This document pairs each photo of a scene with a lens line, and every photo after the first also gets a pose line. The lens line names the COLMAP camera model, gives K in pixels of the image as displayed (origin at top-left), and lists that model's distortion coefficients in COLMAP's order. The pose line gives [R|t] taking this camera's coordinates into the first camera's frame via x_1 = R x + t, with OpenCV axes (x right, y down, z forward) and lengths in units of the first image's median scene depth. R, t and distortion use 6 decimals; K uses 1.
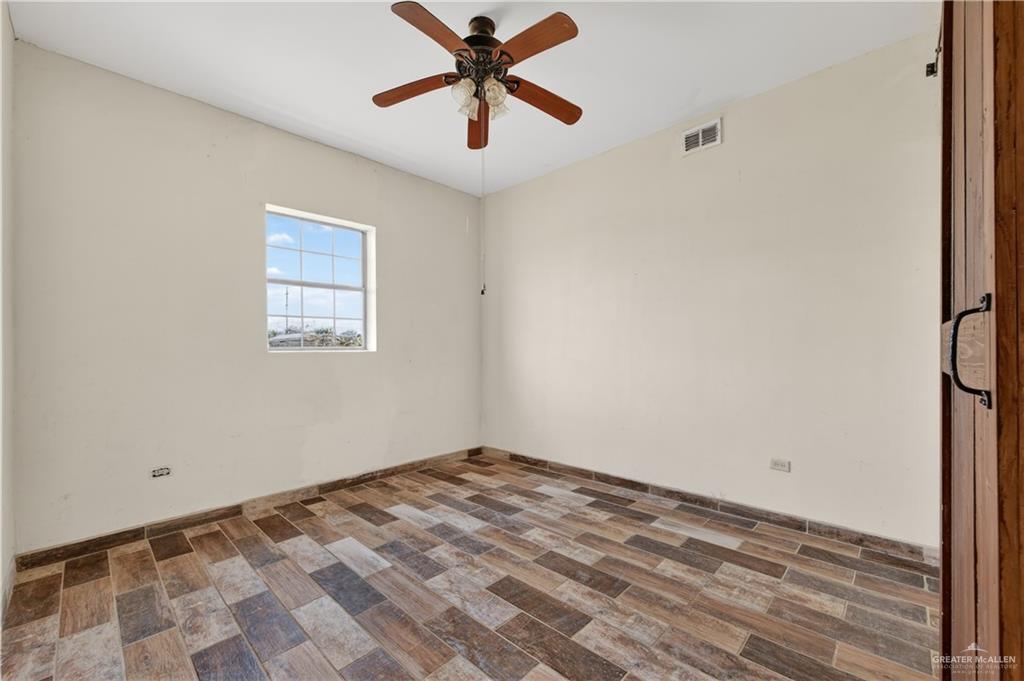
lens RADIAL K [[540.5, 0, 512.0], [0, 540.5, 340.5], [0, 0, 1]] dist [0.000796, 0.000067]
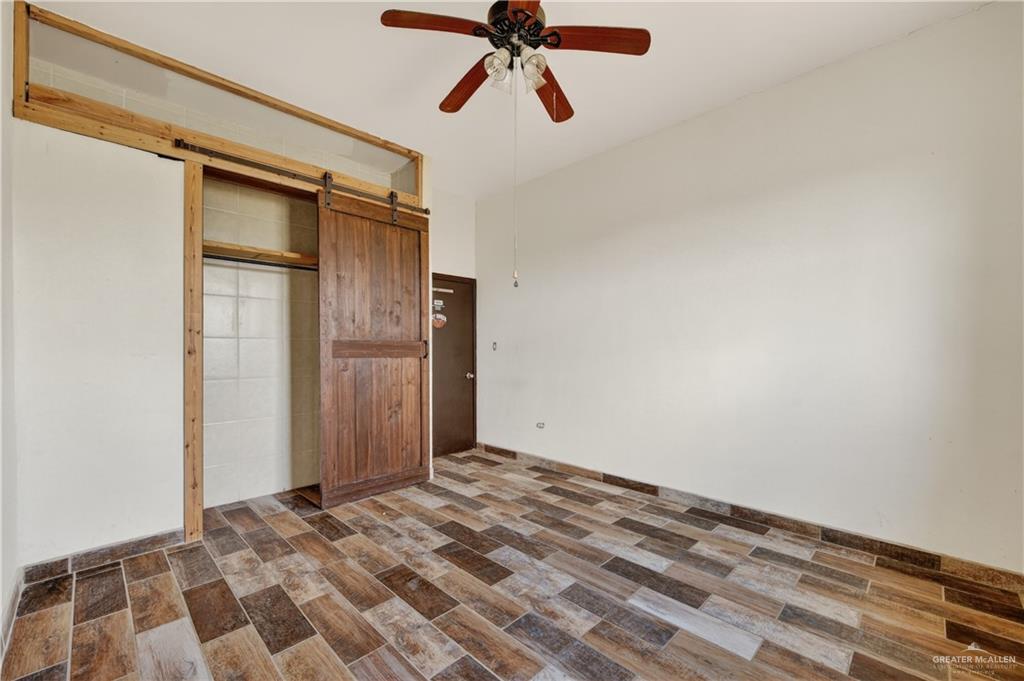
lens RADIAL K [[540.5, 0, 512.0], [0, 540.5, 340.5], [0, 0, 1]] dist [0.000796, 0.000067]
pose [[-0.999819, 0.011486, 0.015190, -0.060970], [0.011019, 0.999475, -0.030473, 0.032829], [-0.015532, -0.030300, -0.999420, 1.915227]]
